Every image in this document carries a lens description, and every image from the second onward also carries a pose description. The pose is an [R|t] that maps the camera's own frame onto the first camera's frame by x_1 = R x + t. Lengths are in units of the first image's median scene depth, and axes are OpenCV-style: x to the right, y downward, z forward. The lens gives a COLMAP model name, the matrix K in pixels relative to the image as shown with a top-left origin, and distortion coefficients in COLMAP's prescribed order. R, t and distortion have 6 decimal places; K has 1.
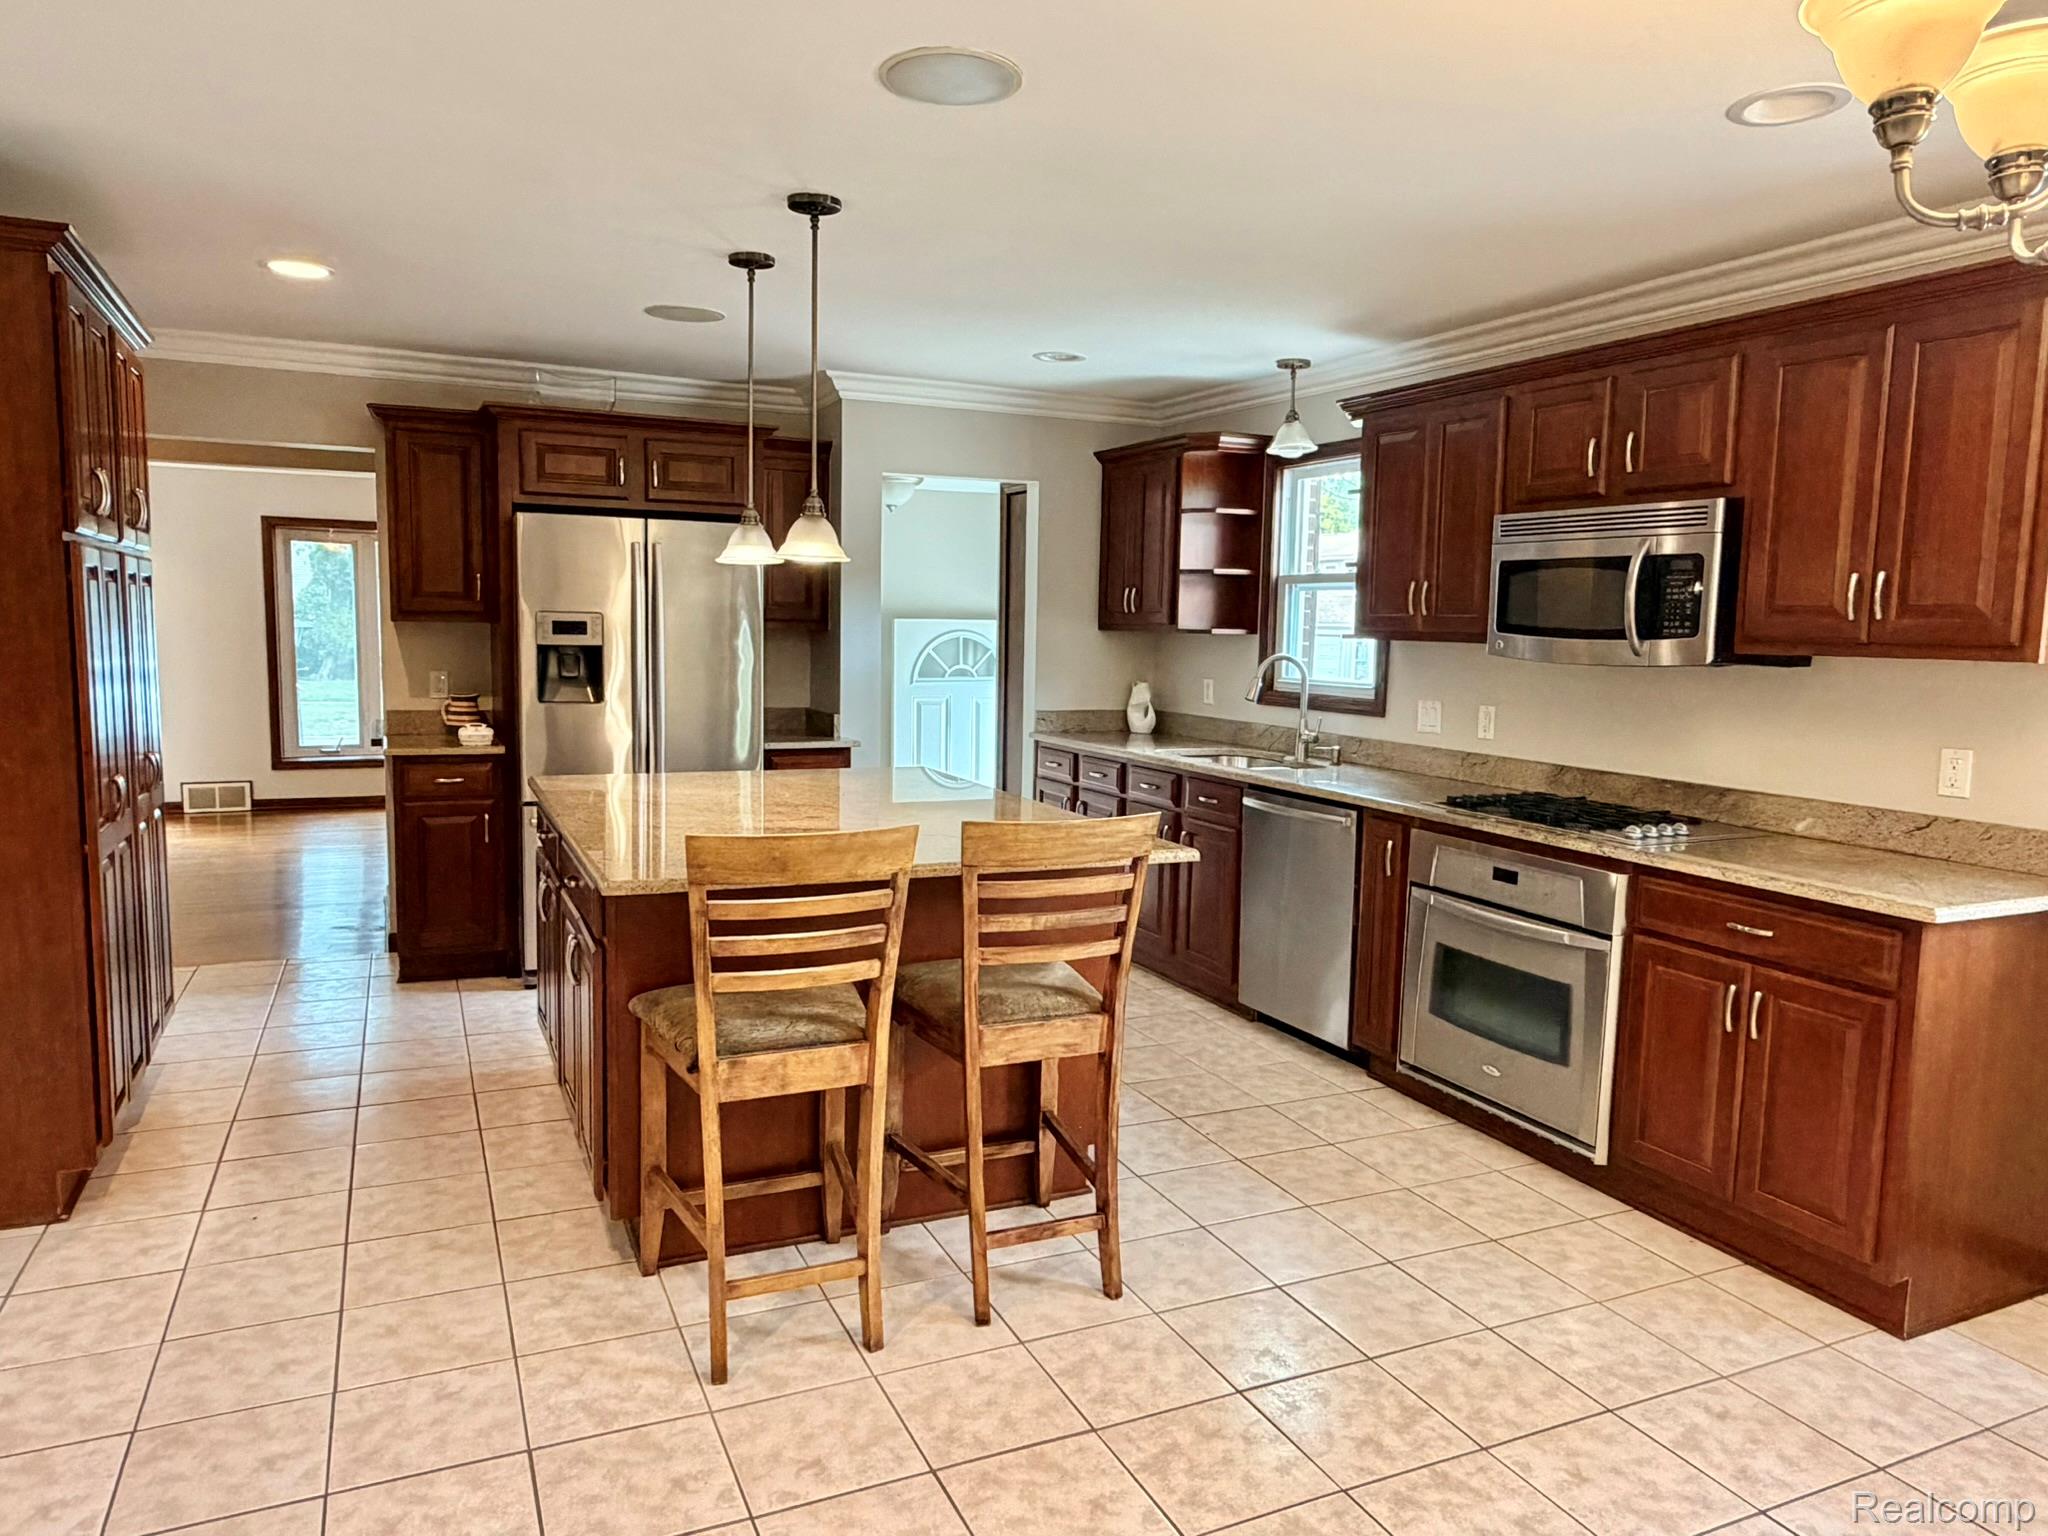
lens RADIAL K [[1346.4, 0, 1016.3], [0, 1346.4, 767.1], [0, 0, 1]] dist [0.003742, -0.001942]
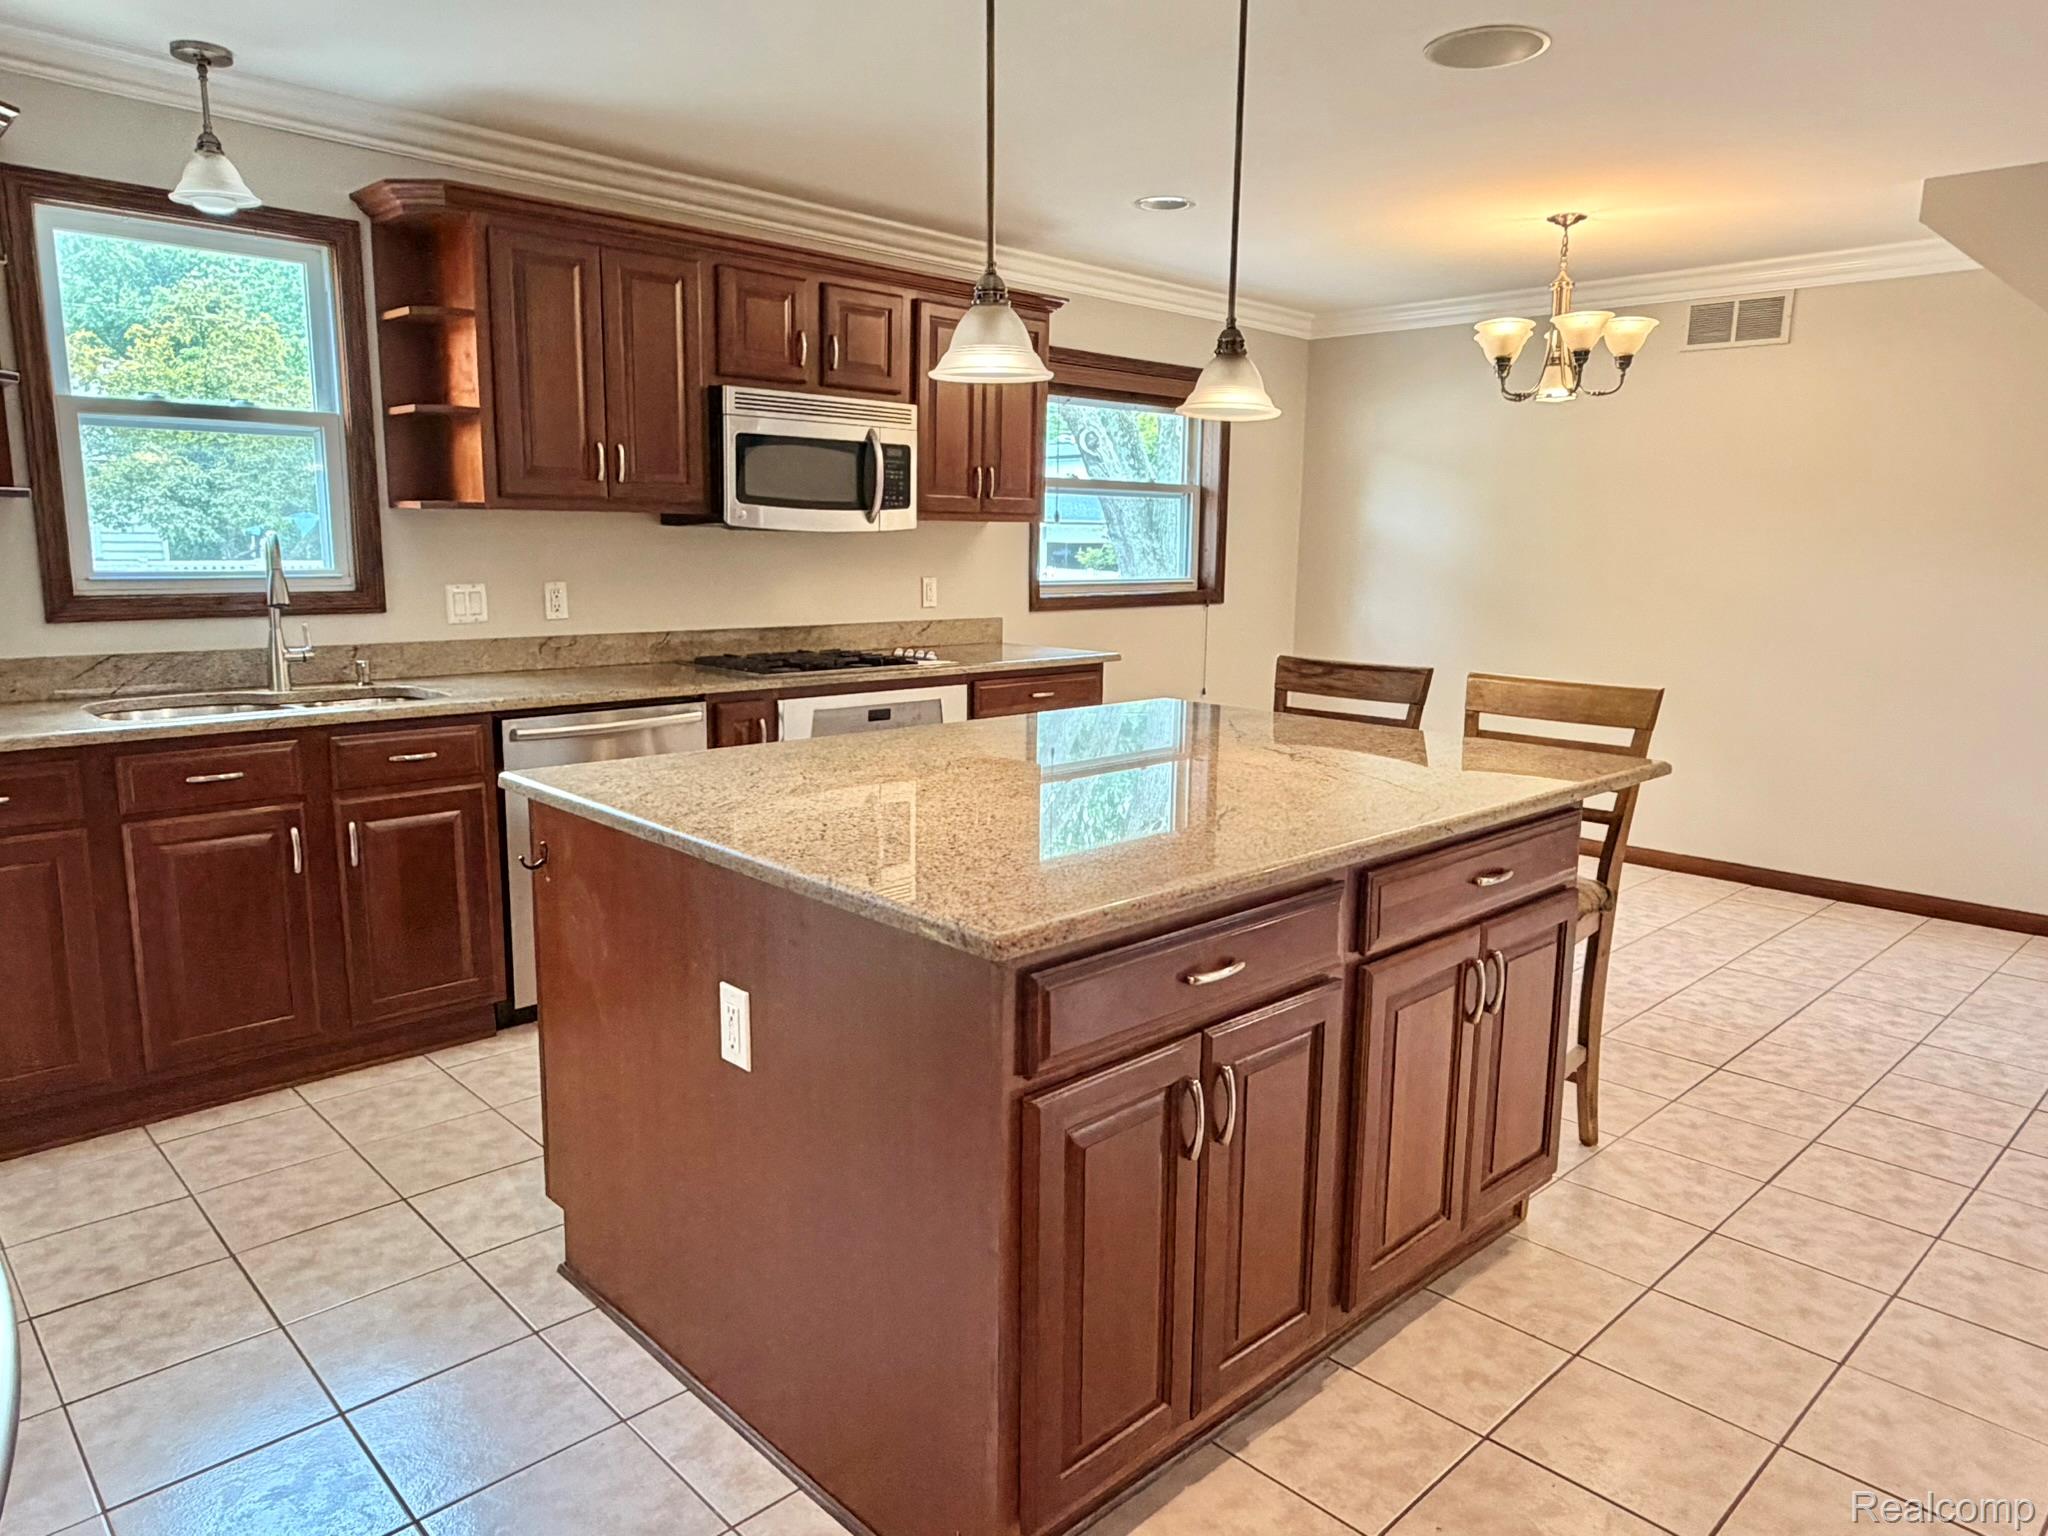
lens RADIAL K [[1346.4, 0, 1016.3], [0, 1346.4, 767.1], [0, 0, 1]] dist [0.003742, -0.001942]
pose [[-0.327980, -0.185080, 0.926377, -0.711353], [0.083494, 0.971104, 0.223577, -0.117298], [-0.940988, 0.150676, -0.303050, 1.154612]]
